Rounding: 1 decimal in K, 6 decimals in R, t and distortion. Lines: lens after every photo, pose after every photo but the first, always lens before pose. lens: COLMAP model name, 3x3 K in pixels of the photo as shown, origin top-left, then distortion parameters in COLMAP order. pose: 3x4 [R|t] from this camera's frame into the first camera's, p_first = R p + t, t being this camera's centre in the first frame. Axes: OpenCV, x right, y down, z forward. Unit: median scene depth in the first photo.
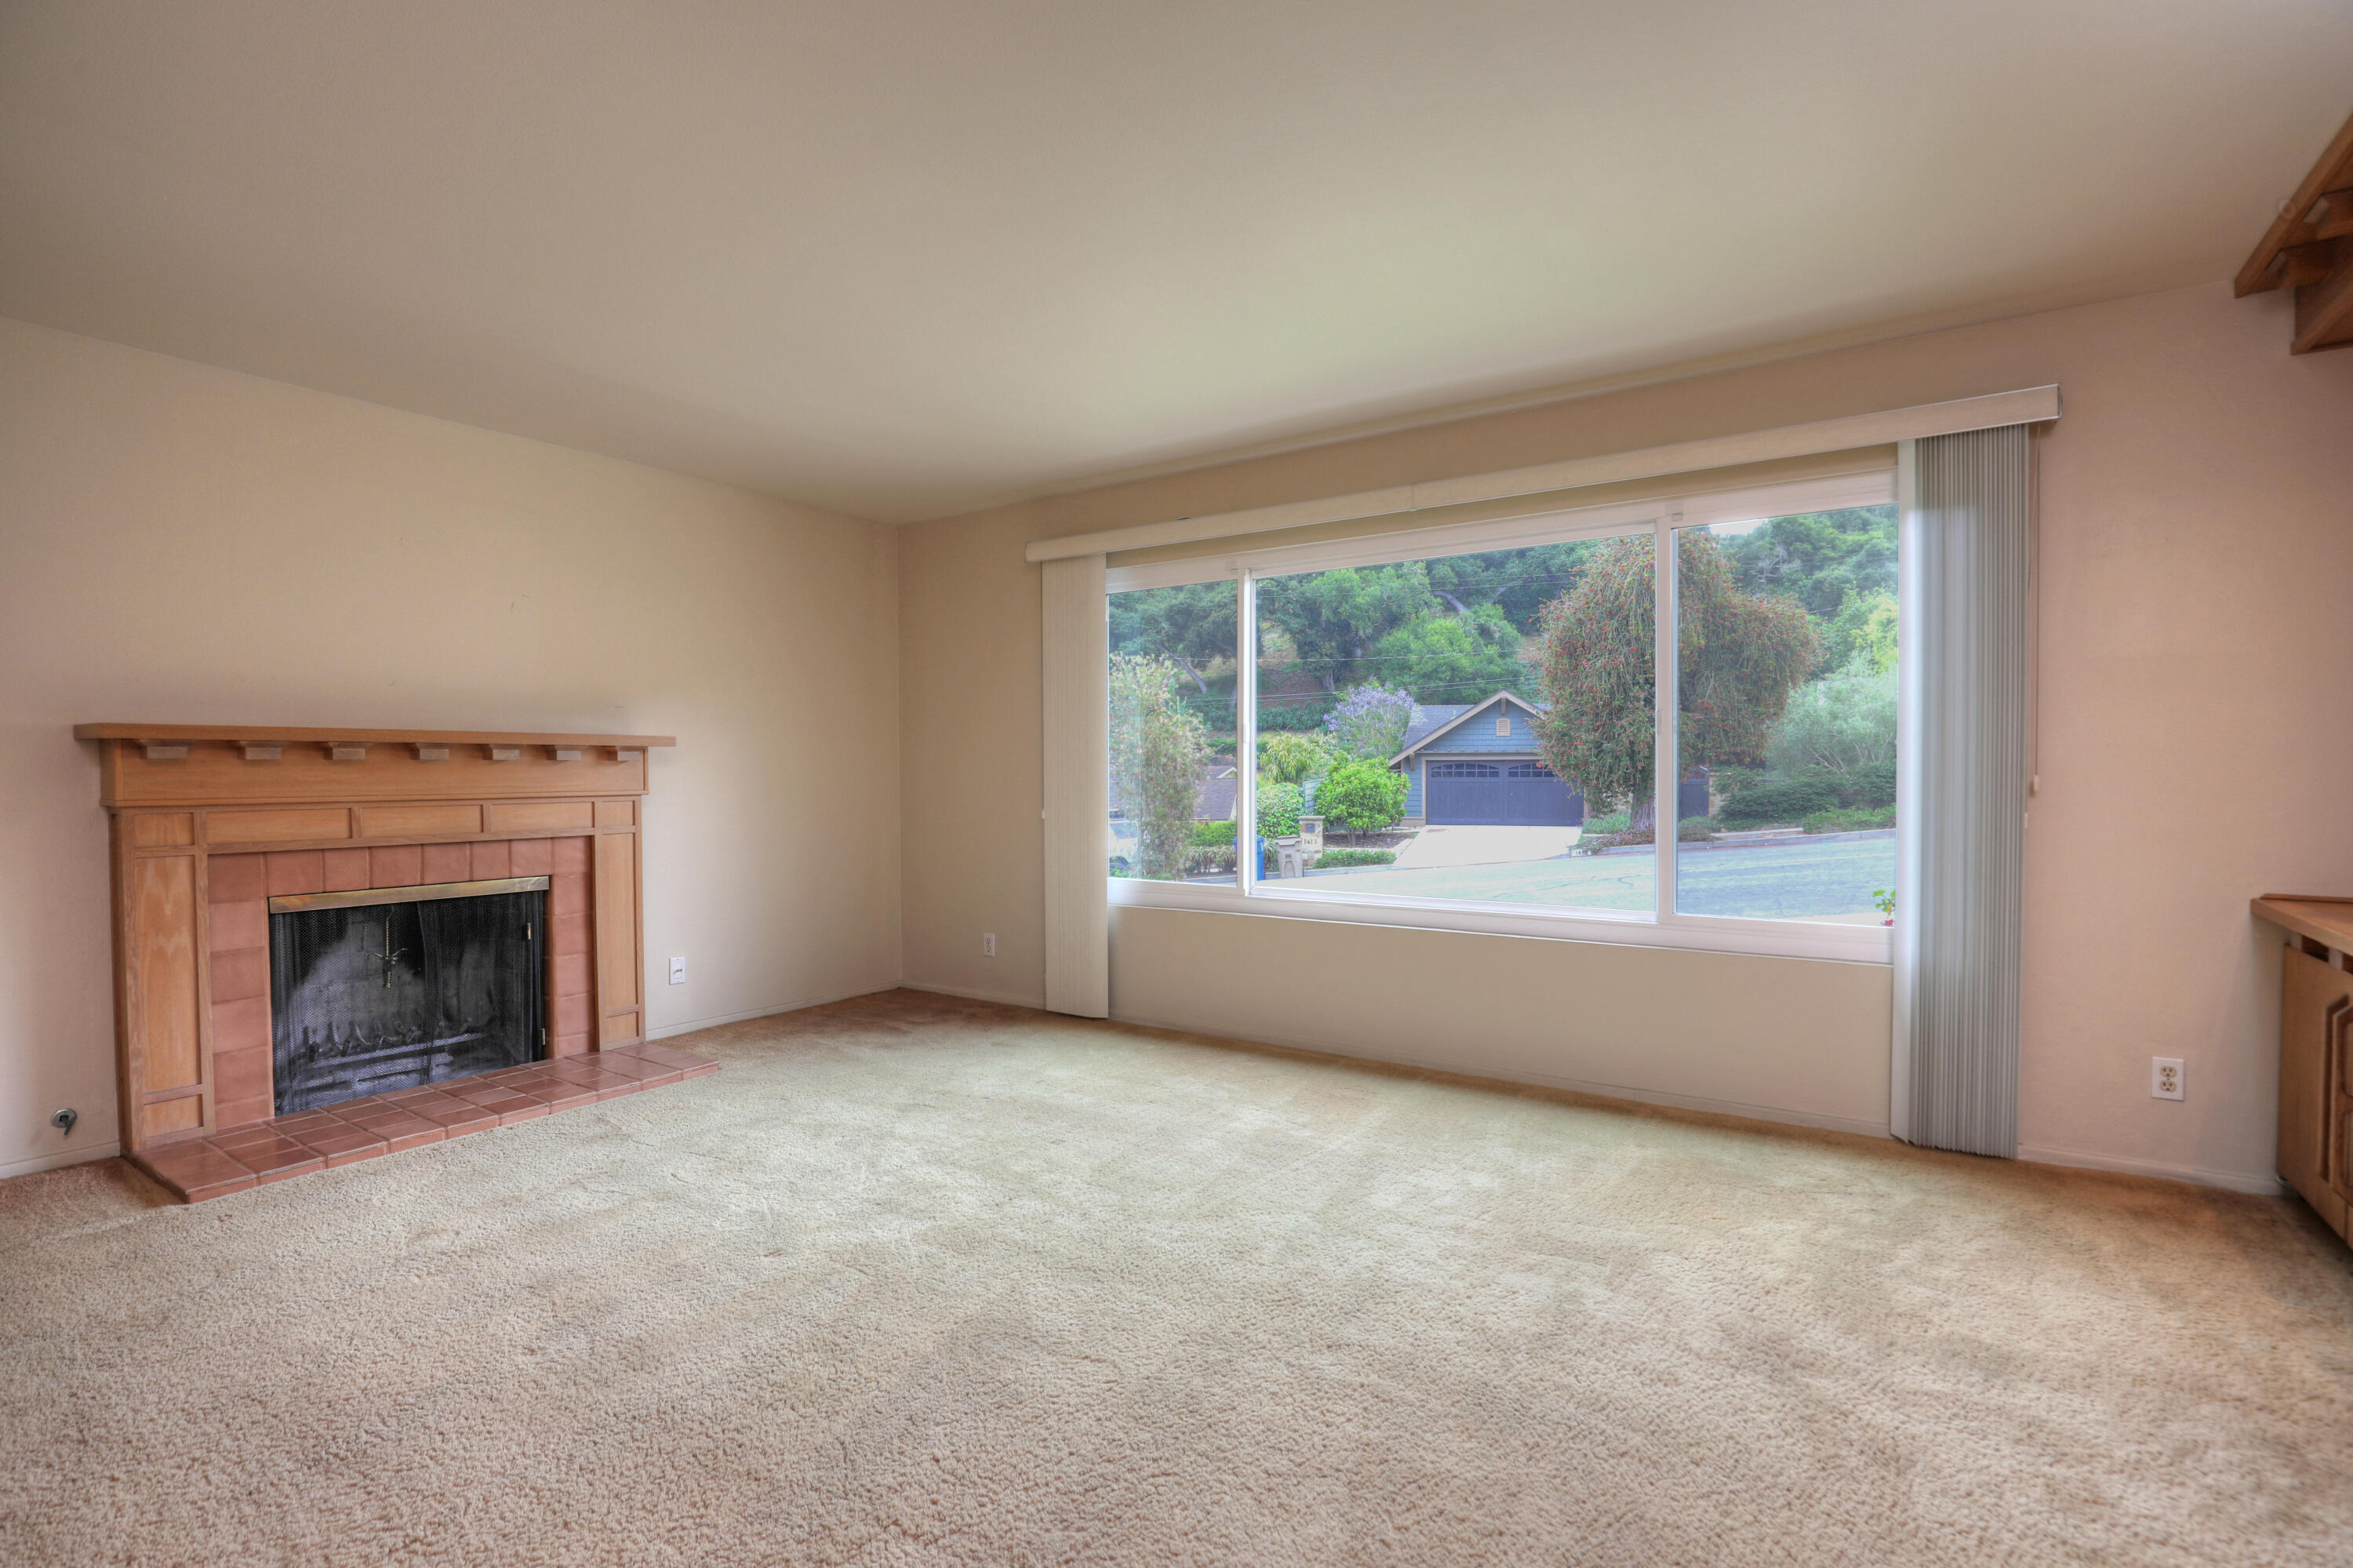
lens RADIAL K [[1101.5, 0, 1176.5], [0, 1101.5, 784.0], [0, 0, 1]] dist [-0.029463, 0.000106]
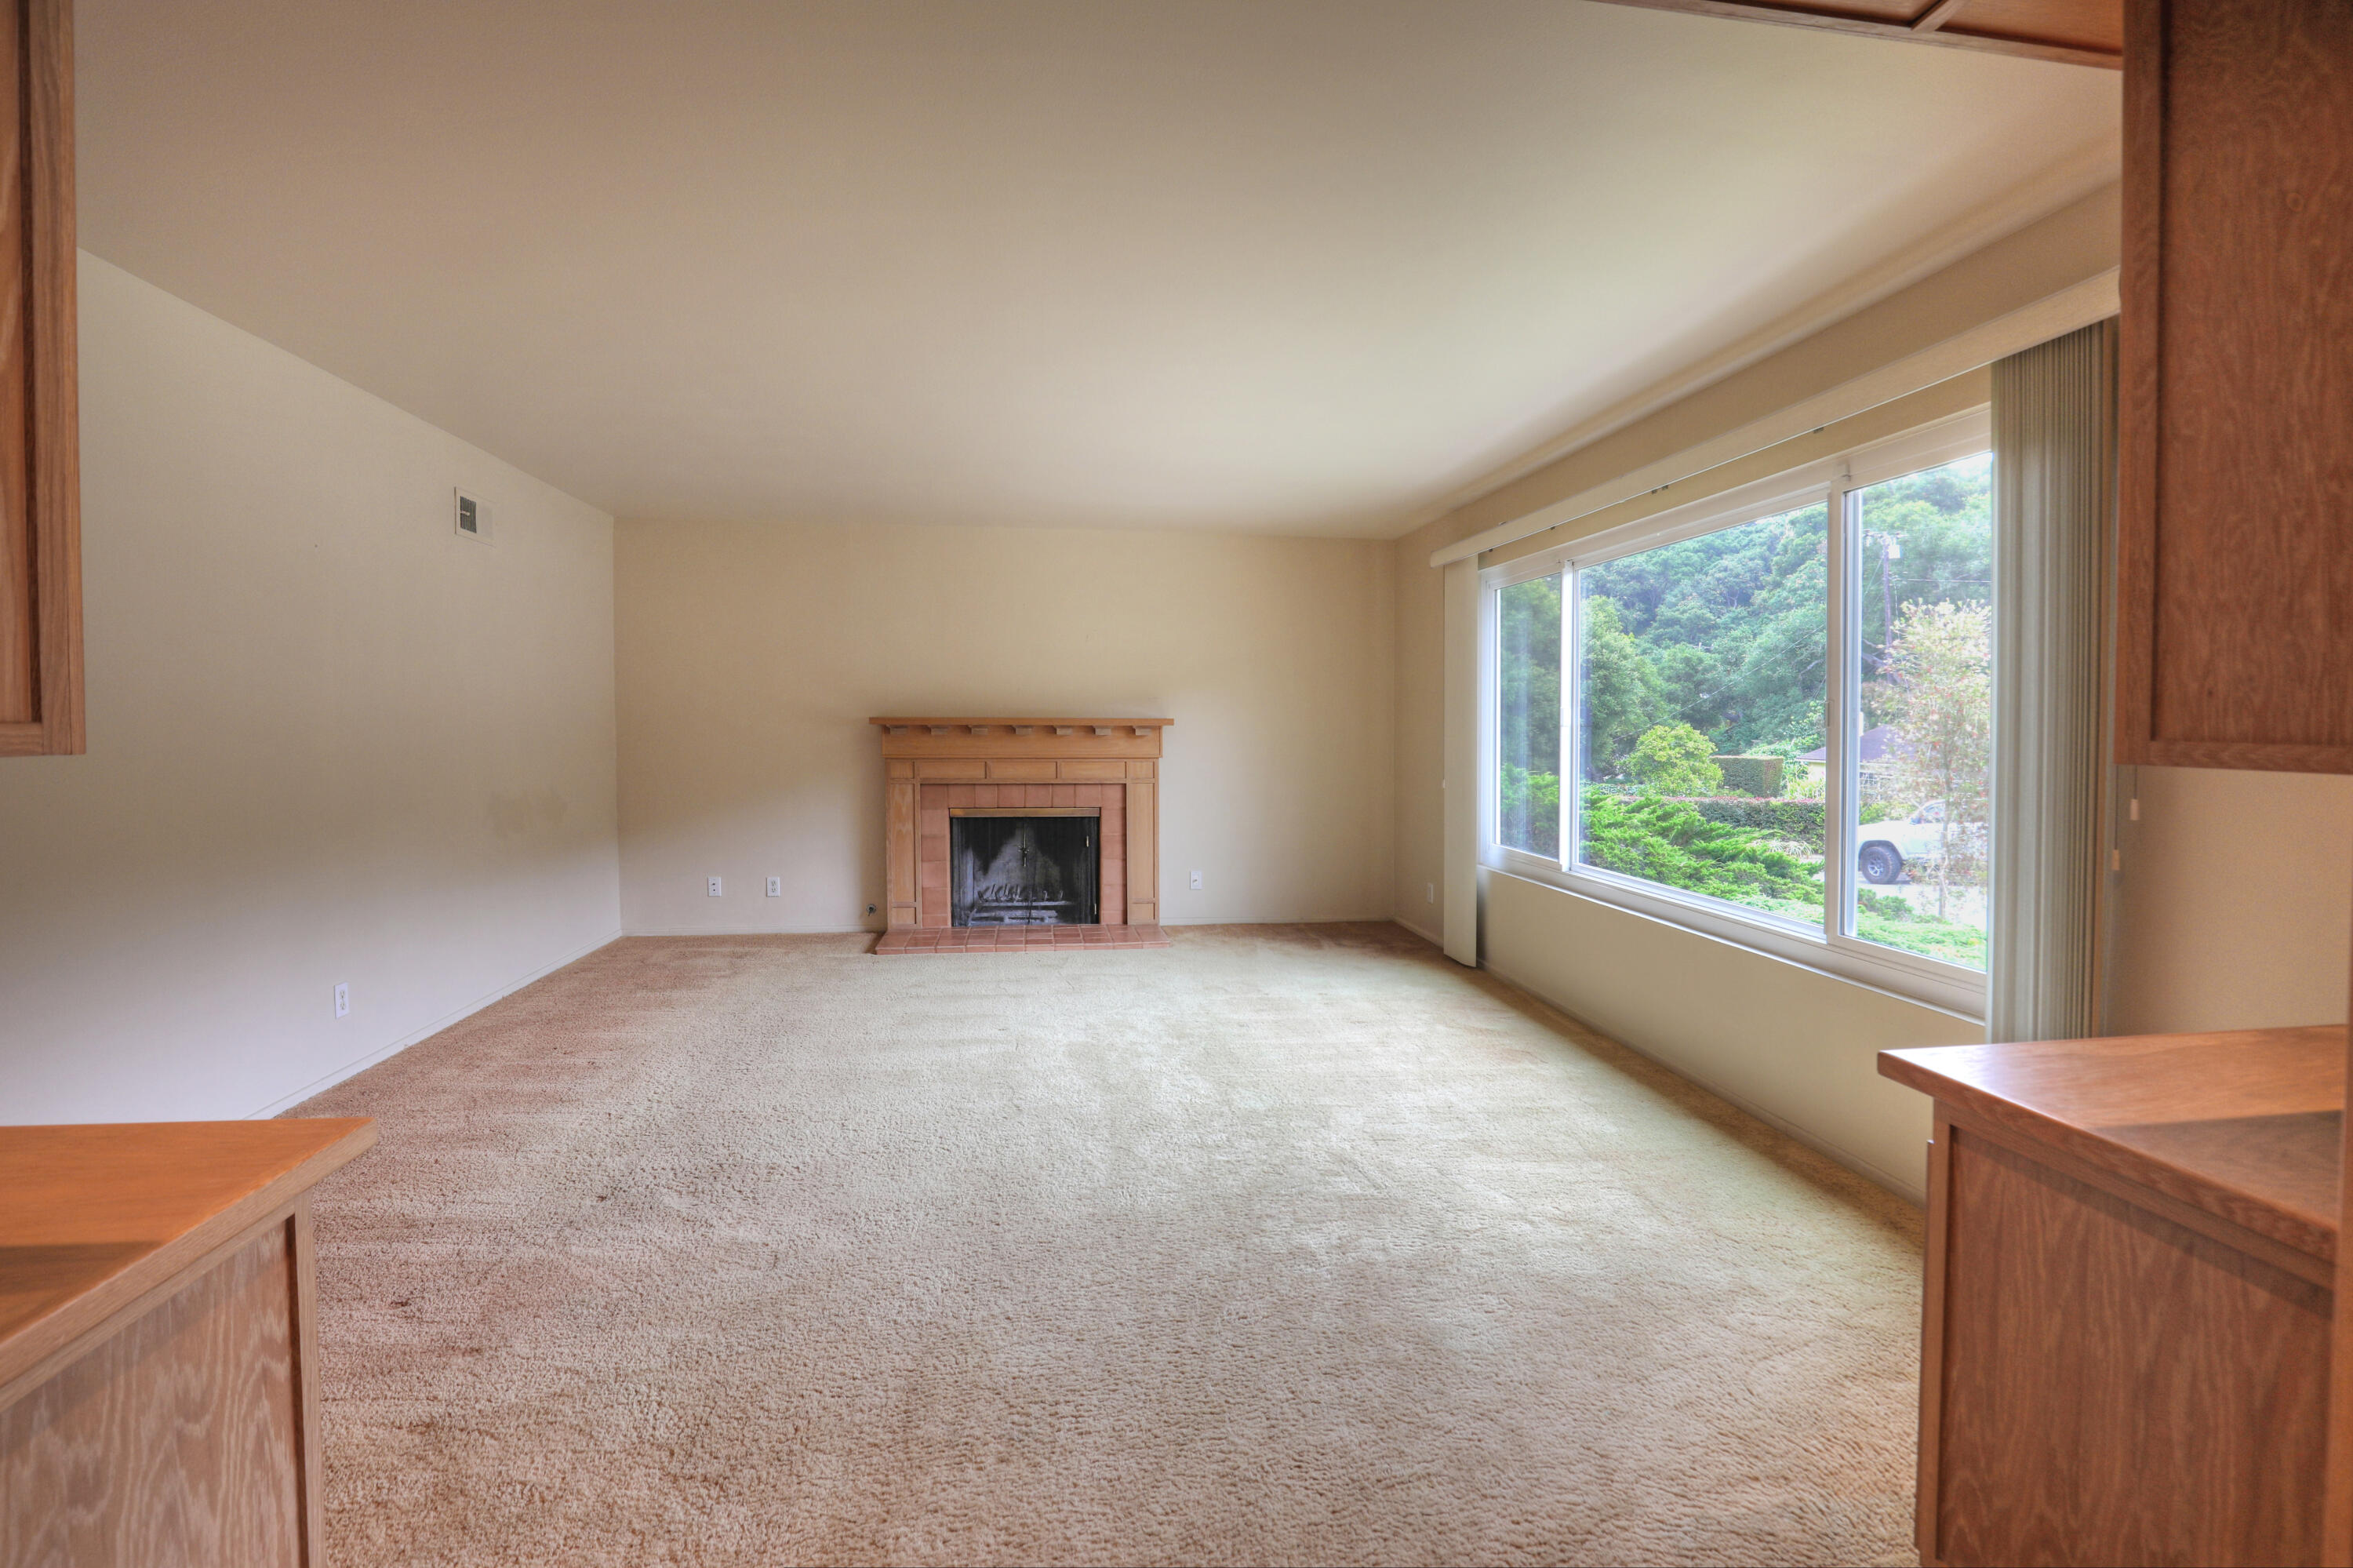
lens RADIAL K [[1092.9, 0, 1186.5], [0, 1092.9, 741.2], [0, 0, 1]] dist [-0.031362, 0.000931]
pose [[0.668821, 0.020250, -0.743148, 0.708142], [-0.017961, 0.999777, 0.011078, -0.033577], [0.743207, 0.005939, 0.669035, 0.036389]]
